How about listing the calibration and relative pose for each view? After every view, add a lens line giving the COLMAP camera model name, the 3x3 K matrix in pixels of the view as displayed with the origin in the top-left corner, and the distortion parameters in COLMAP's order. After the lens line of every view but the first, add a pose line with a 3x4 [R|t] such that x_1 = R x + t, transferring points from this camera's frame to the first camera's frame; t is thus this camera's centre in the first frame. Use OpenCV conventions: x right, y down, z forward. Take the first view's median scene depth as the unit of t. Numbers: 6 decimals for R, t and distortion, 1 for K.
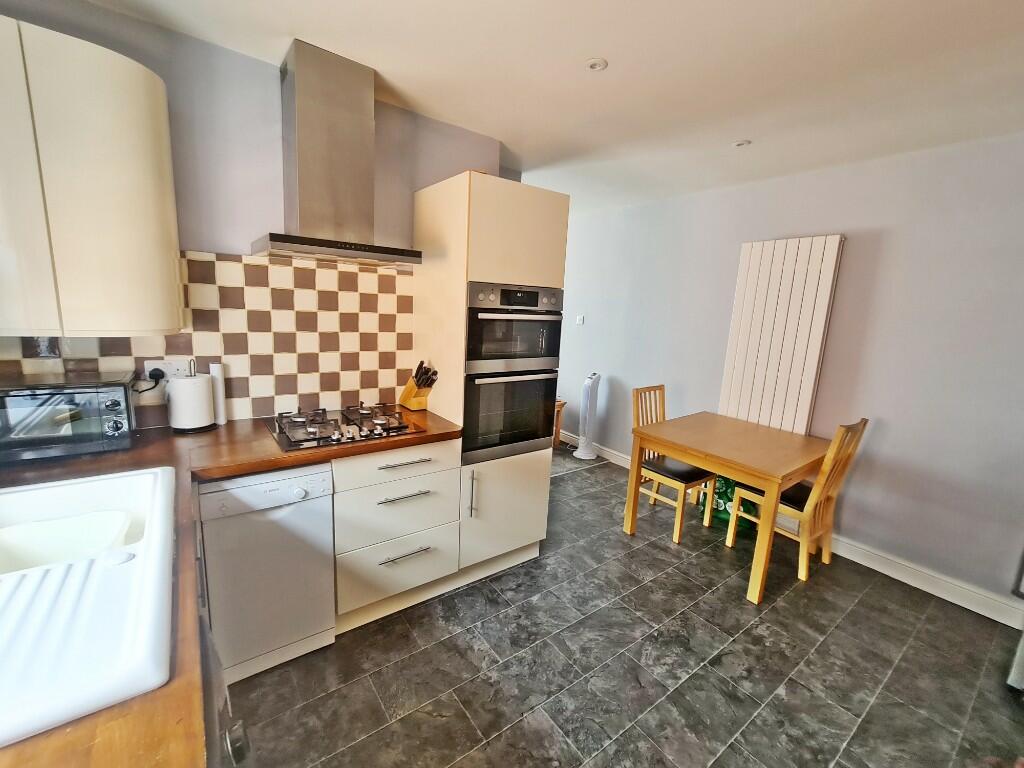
lens RADIAL K [[424.8, 0, 508.3], [0, 424.8, 385.6], [0, 0, 1]] dist [-0.000105, 0.000250]
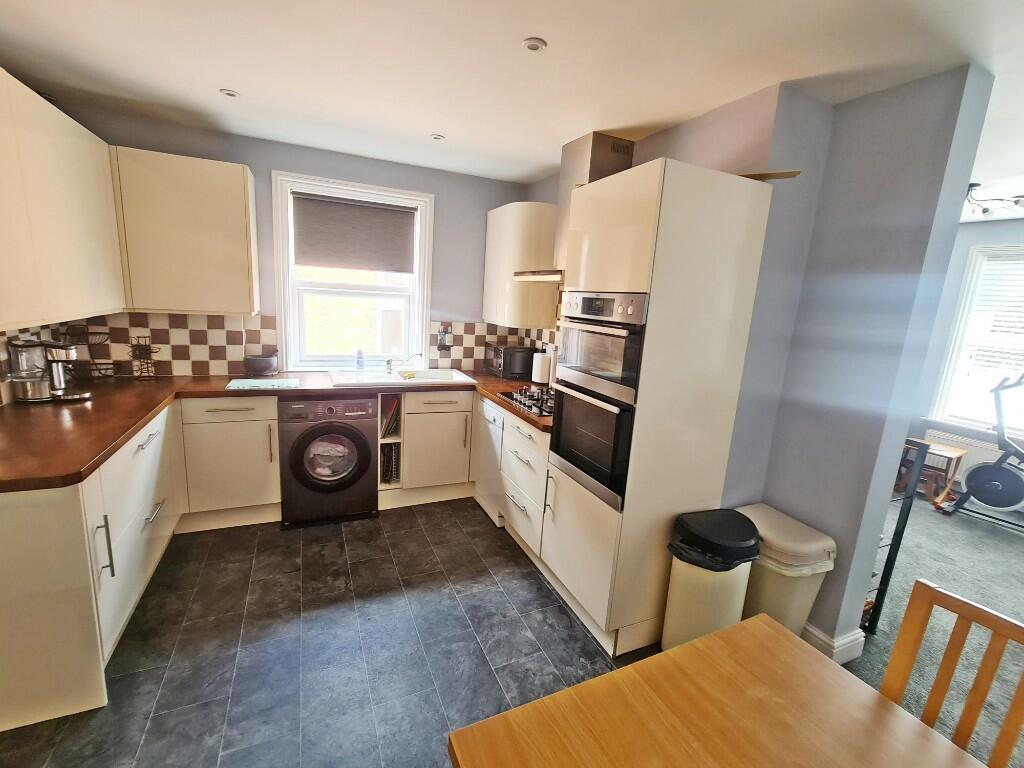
lens RADIAL K [[448.6, 0, 512.0], [0, 448.6, 384.0], [0, 0, 1]] dist [-0.000172, -0.000177]
pose [[-0.190883, 0.127050, -0.973356, 1.033321], [-0.253018, 0.951714, 0.173844, -0.179002], [0.948444, 0.279460, -0.149520, 1.069022]]
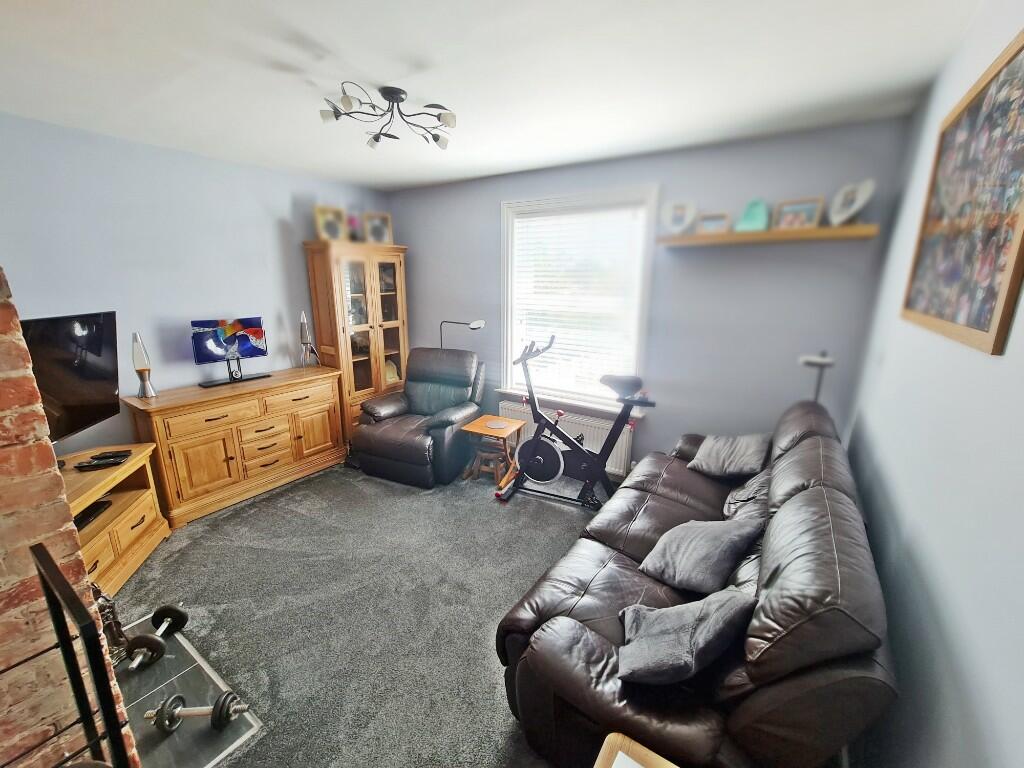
lens RADIAL K [[417.5, 0, 514.7], [0, 417.5, 379.1], [0, 0, 1]] dist [-0.000933, -0.000020]
pose [[0.350377, 0.173909, -0.920322, 0.326890], [-0.168629, 0.978267, 0.120660, -0.442403], [0.921304, 0.112917, 0.372088, 2.049888]]
